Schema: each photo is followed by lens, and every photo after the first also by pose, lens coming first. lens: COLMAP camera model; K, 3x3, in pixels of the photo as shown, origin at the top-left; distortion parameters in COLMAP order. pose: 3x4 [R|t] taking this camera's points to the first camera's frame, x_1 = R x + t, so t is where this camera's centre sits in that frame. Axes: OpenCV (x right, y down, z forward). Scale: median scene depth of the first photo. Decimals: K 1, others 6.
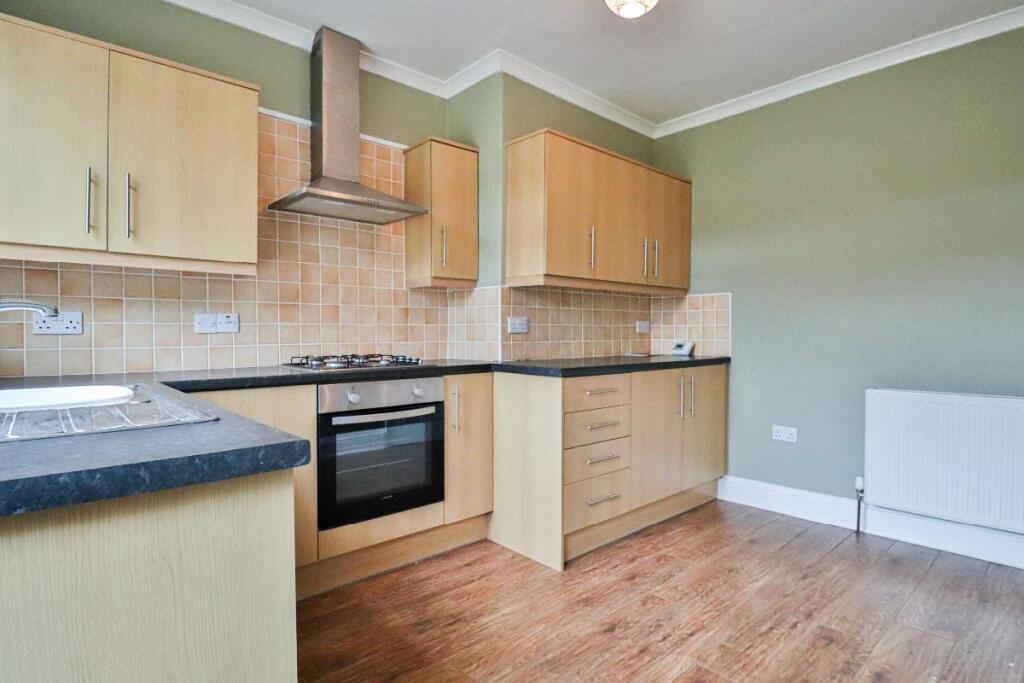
lens RADIAL K [[540.0, 0, 513.7], [0, 540.0, 344.3], [0, 0, 1]] dist [-0.003774, -0.000440]
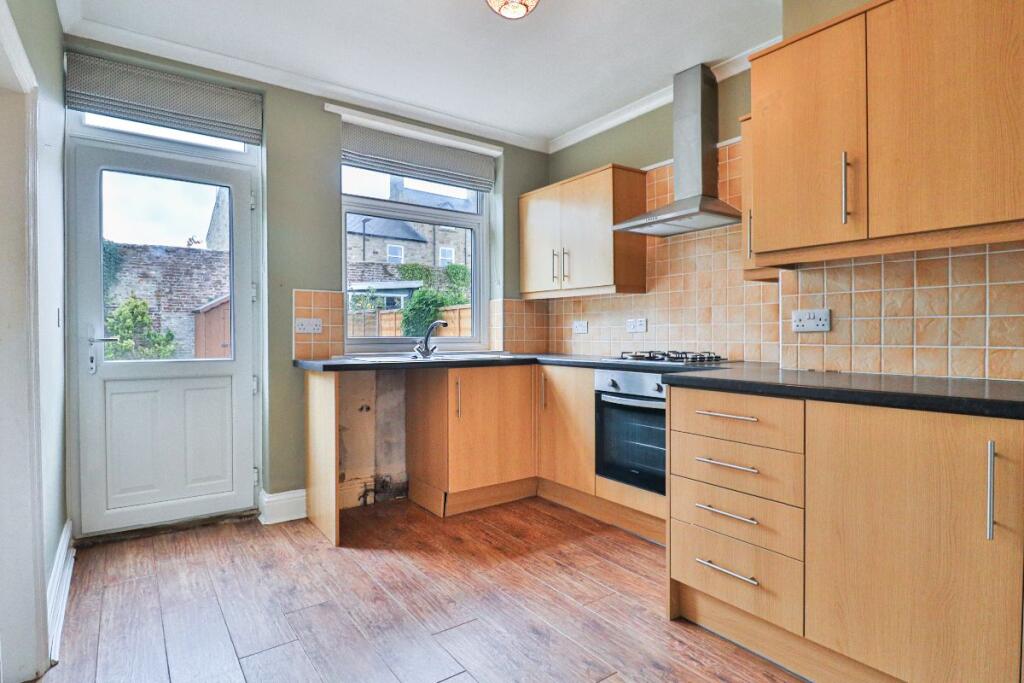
lens RADIAL K [[540.0, 0, 535.9], [0, 540.0, 330.8], [0, 0, 1]] dist [-0.003774, -0.000440]
pose [[-0.103223, 0.000437, -0.994658, 0.968337], [-0.012843, 0.999916, 0.001772, -0.024241], [0.994575, 0.012958, -0.103209, 0.904656]]
